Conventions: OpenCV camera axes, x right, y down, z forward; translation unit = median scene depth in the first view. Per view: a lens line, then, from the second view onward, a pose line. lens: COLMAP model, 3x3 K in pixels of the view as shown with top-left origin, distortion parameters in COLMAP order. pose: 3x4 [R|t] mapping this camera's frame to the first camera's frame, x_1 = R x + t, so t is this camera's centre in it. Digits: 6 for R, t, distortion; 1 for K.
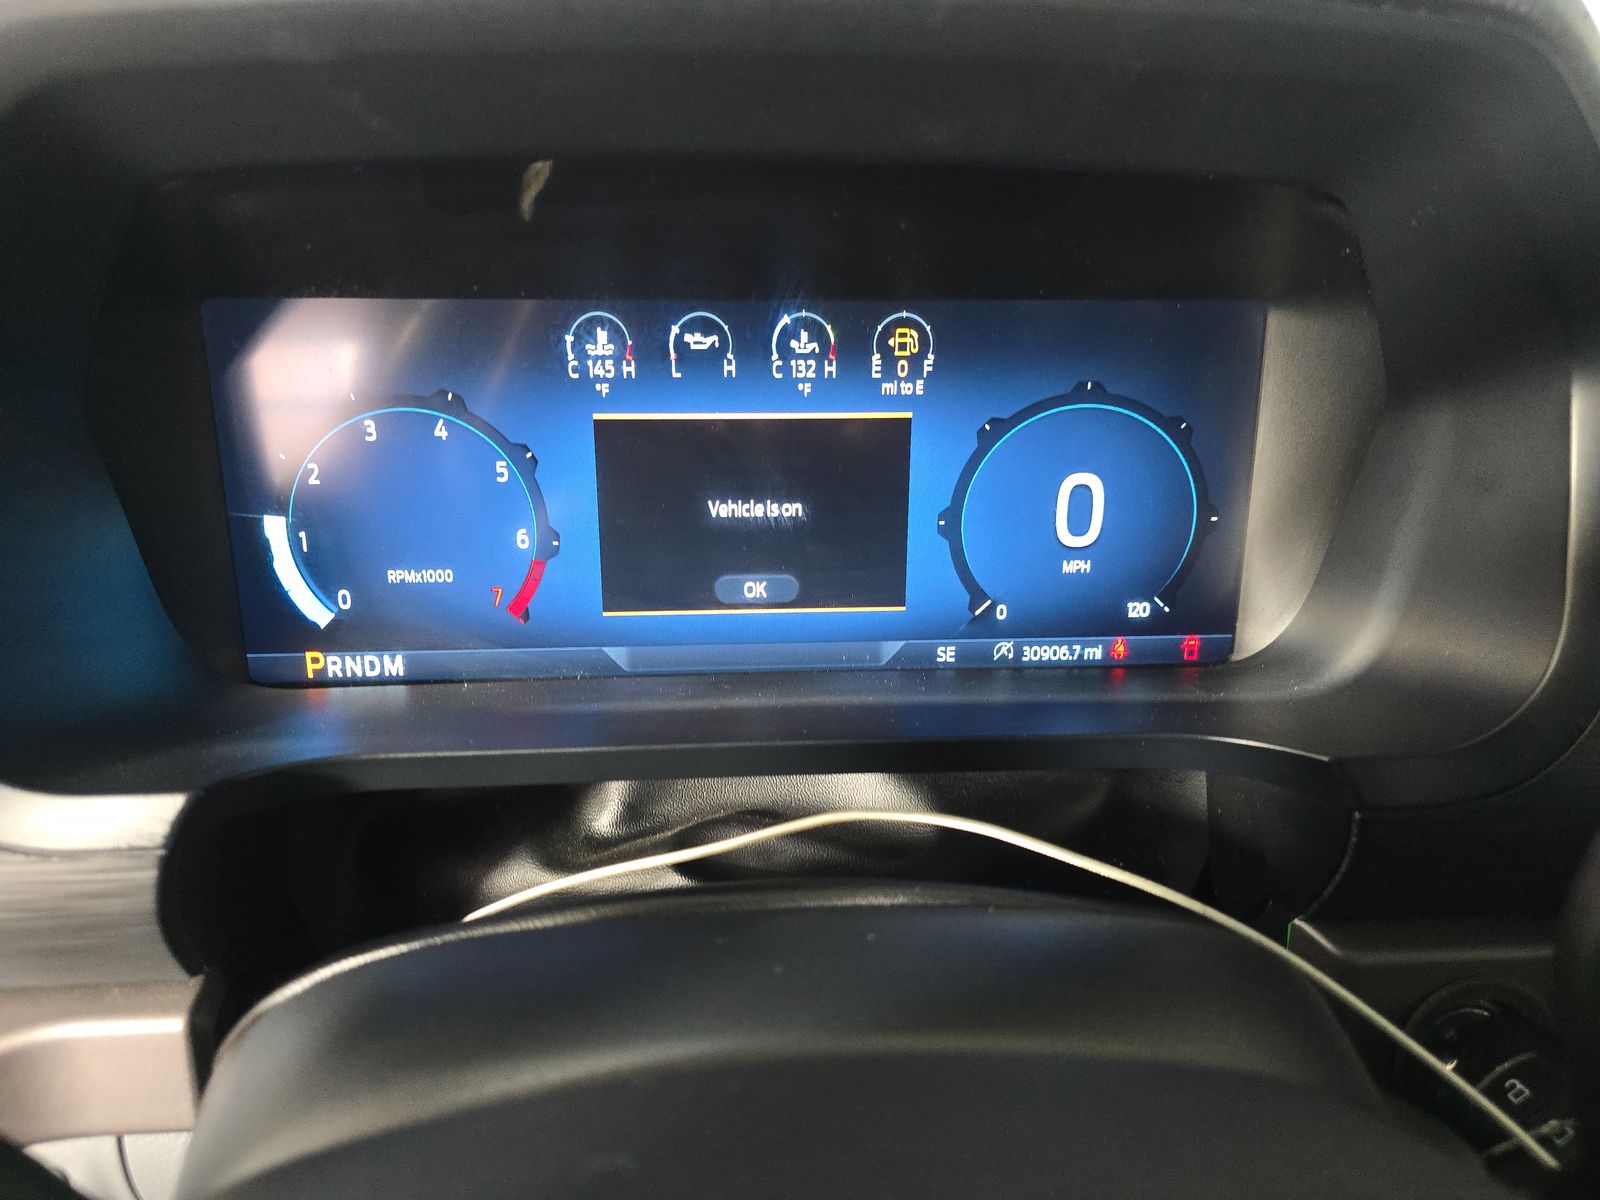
lens RADIAL K [[1029.2, 0, 800.0], [0, 1029.2, 600.0], [0, 0, 1]] dist [0.033386, -0.020567]
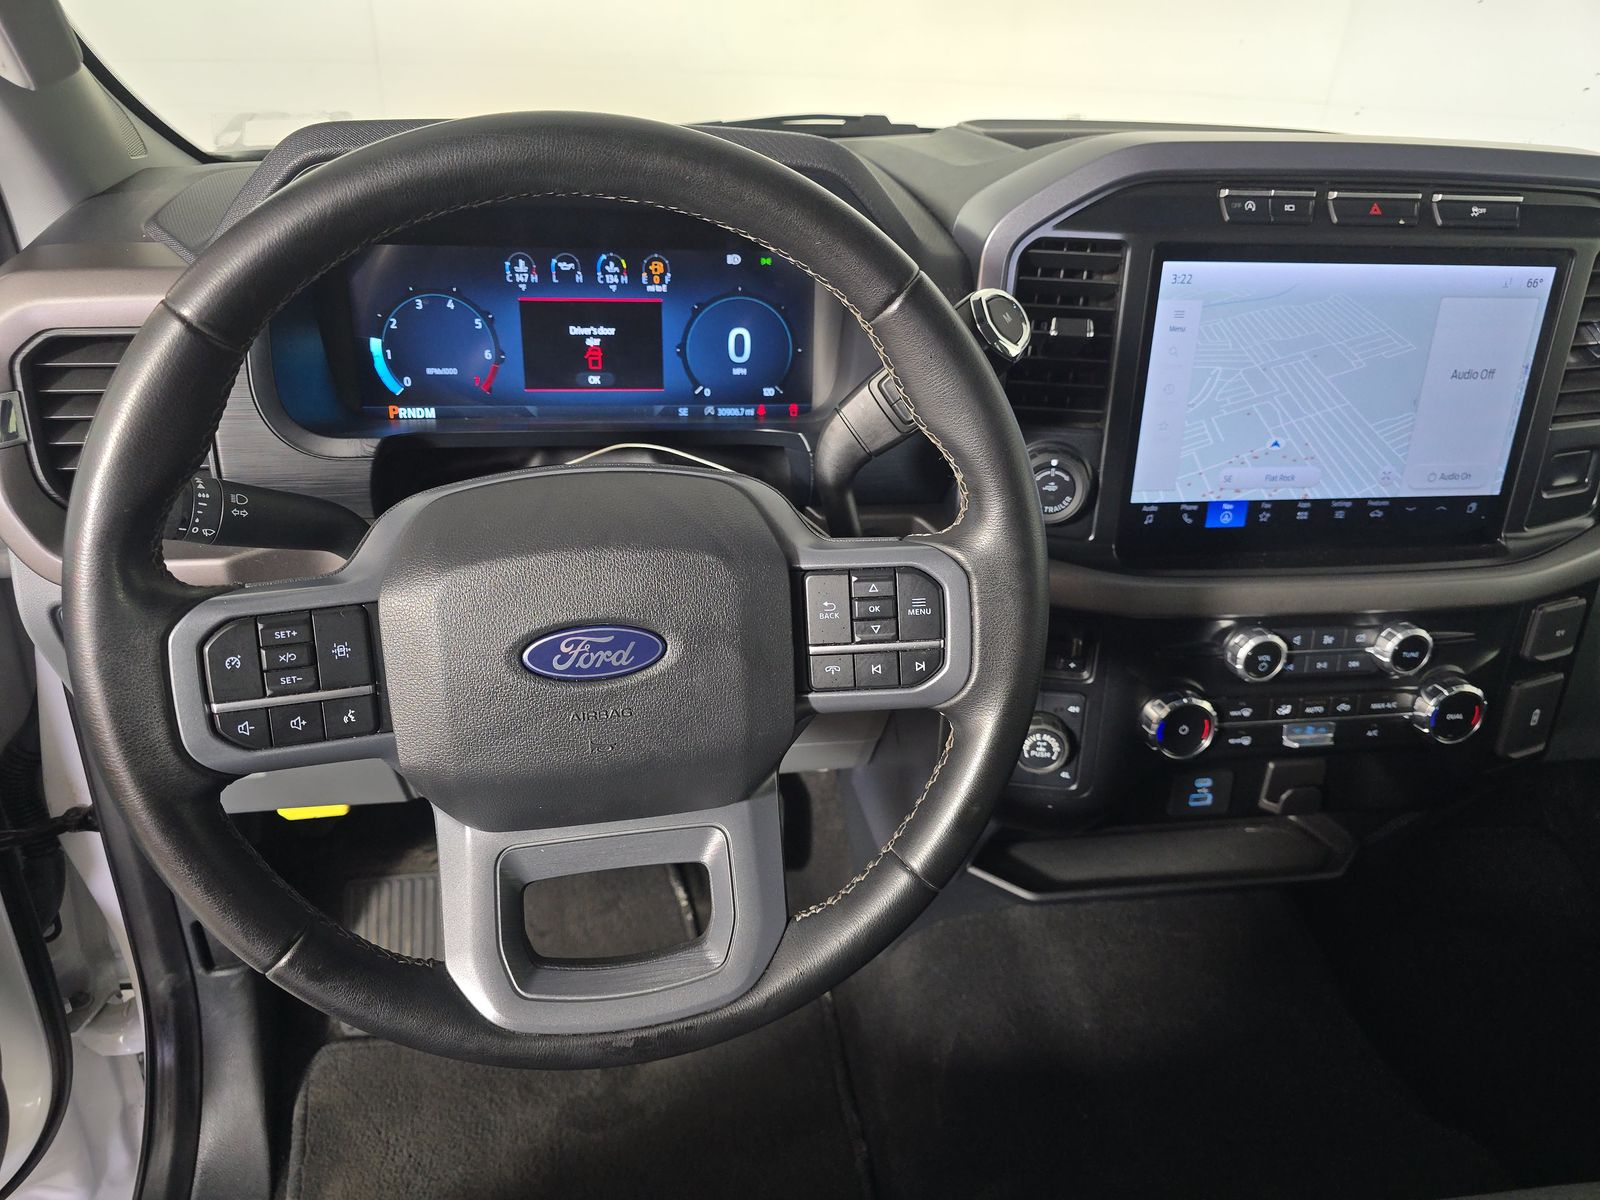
lens RADIAL K [[1021.9, 0, 778.2], [0, 1021.9, 598.7], [0, 0, 1]] dist [0.047620, -0.033873]
pose [[0.996720, -0.011269, 0.080142, 0.177598], [0.002530, 0.994113, 0.108322, 0.230633], [-0.080891, -0.107764, 0.990880, -1.342600]]
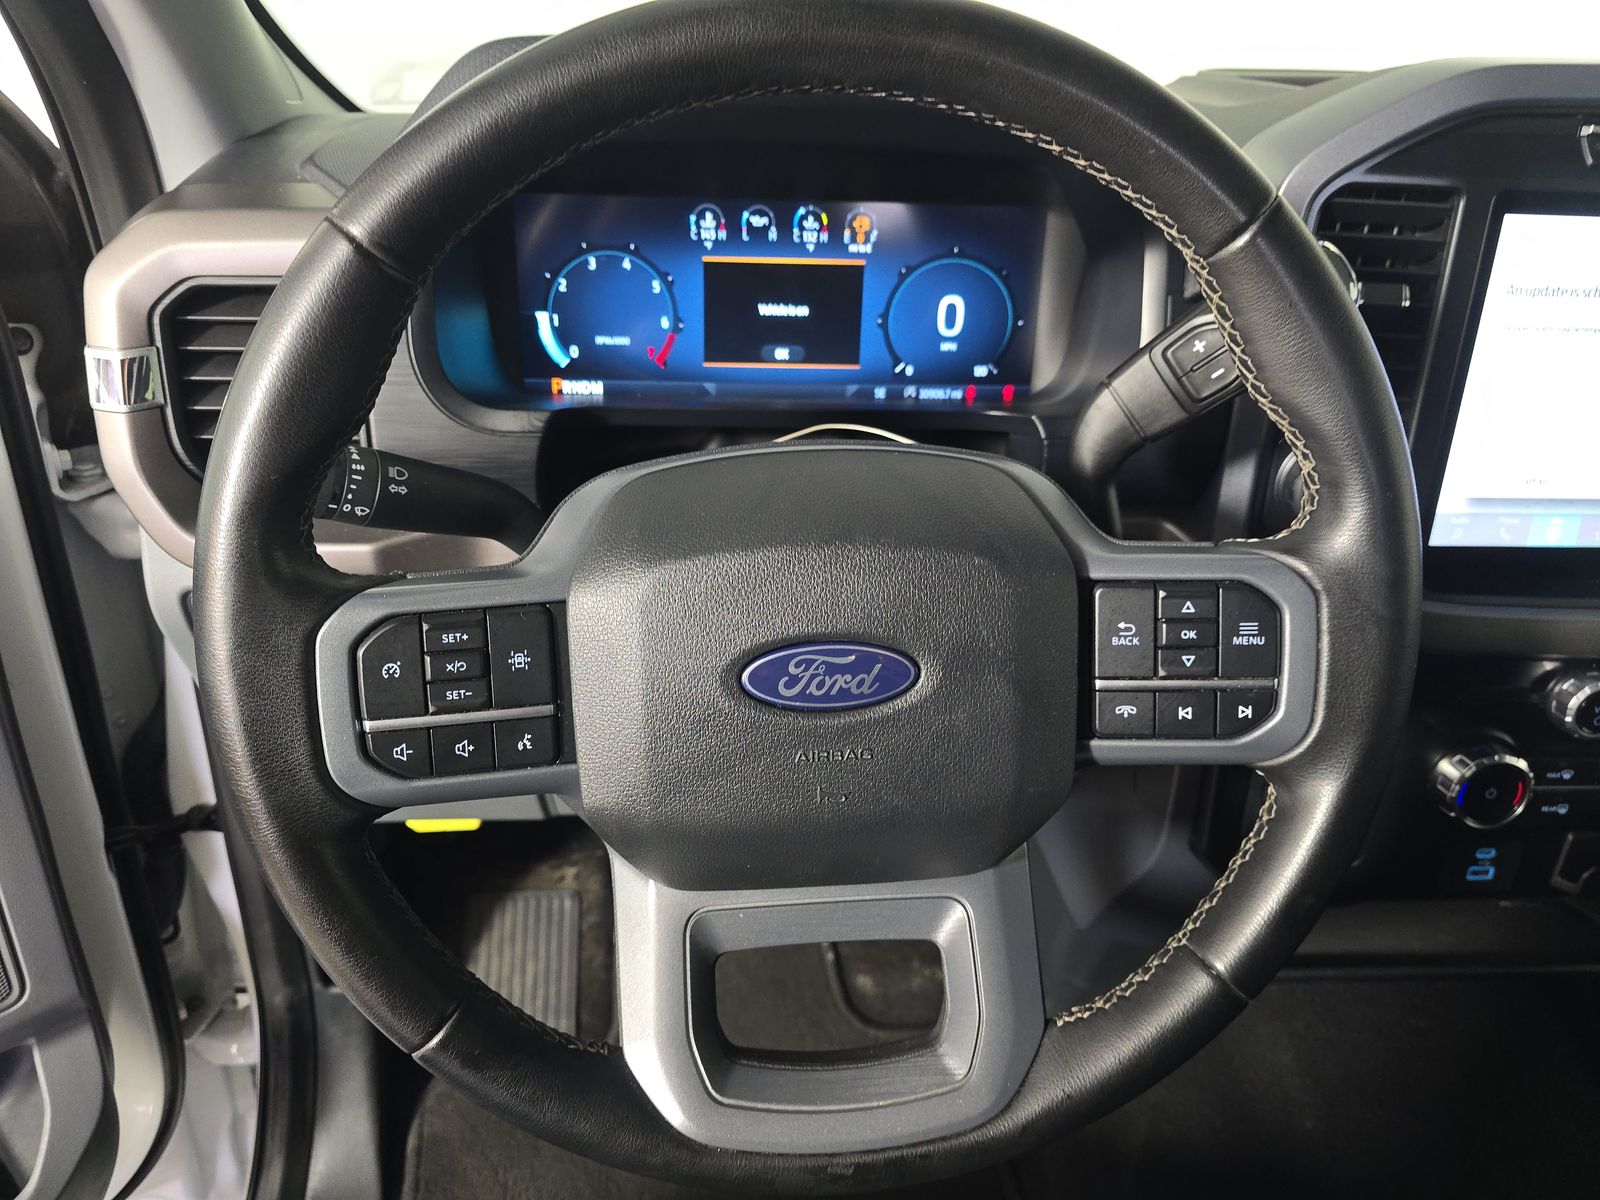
lens RADIAL K [[1029.2, 0, 800.0], [0, 1029.2, 600.0], [0, 0, 1]] dist [0.033386, -0.020567]
pose [[0.999648, 0.026289, 0.003675, -0.004816], [-0.026527, 0.994362, 0.102665, 0.261590], [-0.000956, -0.102726, 0.994709, -1.026584]]
